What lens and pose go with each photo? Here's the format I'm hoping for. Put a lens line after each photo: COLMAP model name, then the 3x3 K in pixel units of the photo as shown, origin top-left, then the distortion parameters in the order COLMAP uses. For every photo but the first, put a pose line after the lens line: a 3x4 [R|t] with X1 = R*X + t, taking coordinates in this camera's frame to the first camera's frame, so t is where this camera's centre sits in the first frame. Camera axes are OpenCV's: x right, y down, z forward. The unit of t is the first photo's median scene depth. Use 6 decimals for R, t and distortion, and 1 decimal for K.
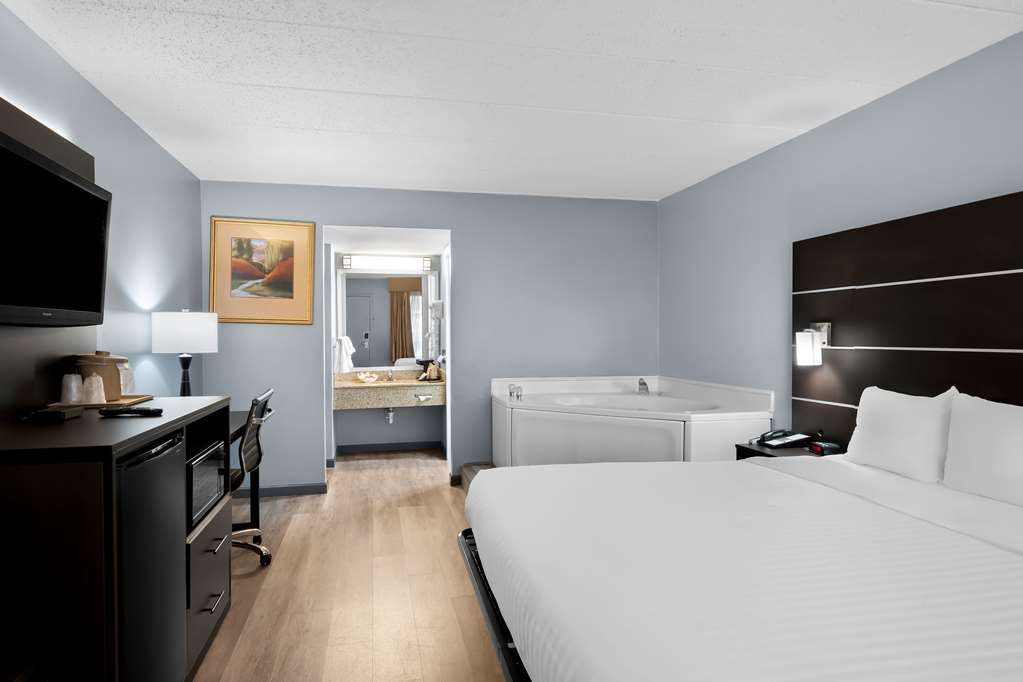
lens RADIAL K [[592.9, 0, 510.6], [0, 592.9, 334.6], [0, 0, 1]] dist [0.004365, 0.001597]
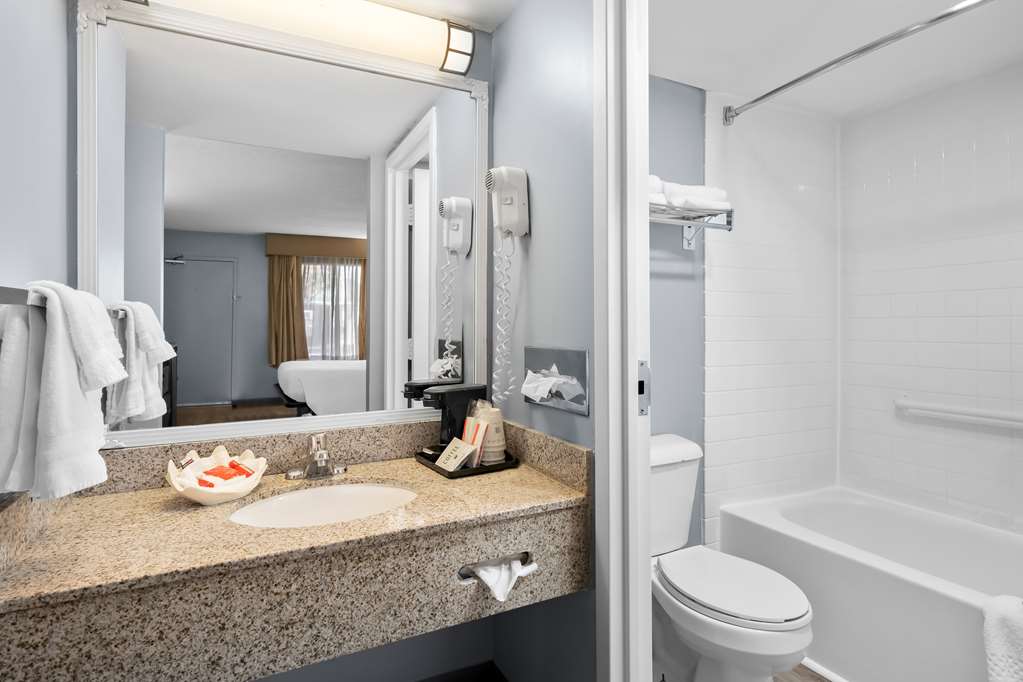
lens RADIAL K [[543.3, 0, 510.5], [0, 543.3, 319.7], [0, 0, 1]] dist [-0.004146, -0.000212]
pose [[0.970929, 0.008512, 0.239217, -0.191484], [-0.003346, 0.999753, -0.021993, 0.017761], [-0.239345, 0.020553, 0.970717, 0.807684]]
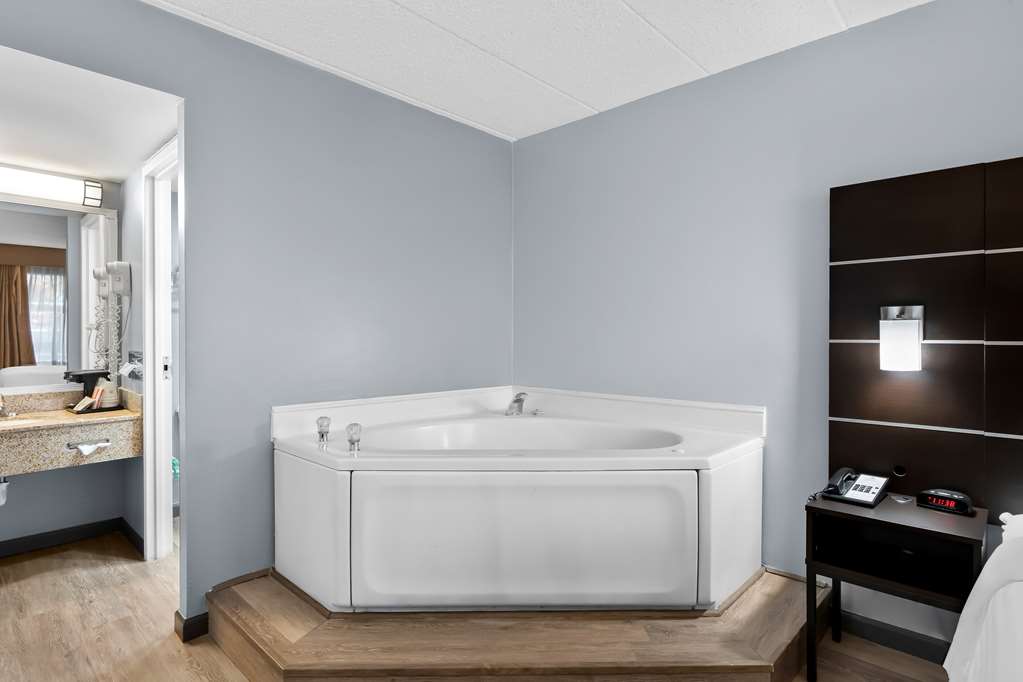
lens RADIAL K [[535.0, 0, 509.8], [0, 535.0, 336.3], [0, 0, 1]] dist [-0.001626, 0.000605]
pose [[0.834290, 0.005271, 0.551301, -0.100045], [-0.005085, 0.999985, -0.001865, 0.009938], [-0.551303, -0.001247, 0.834304, 0.420720]]
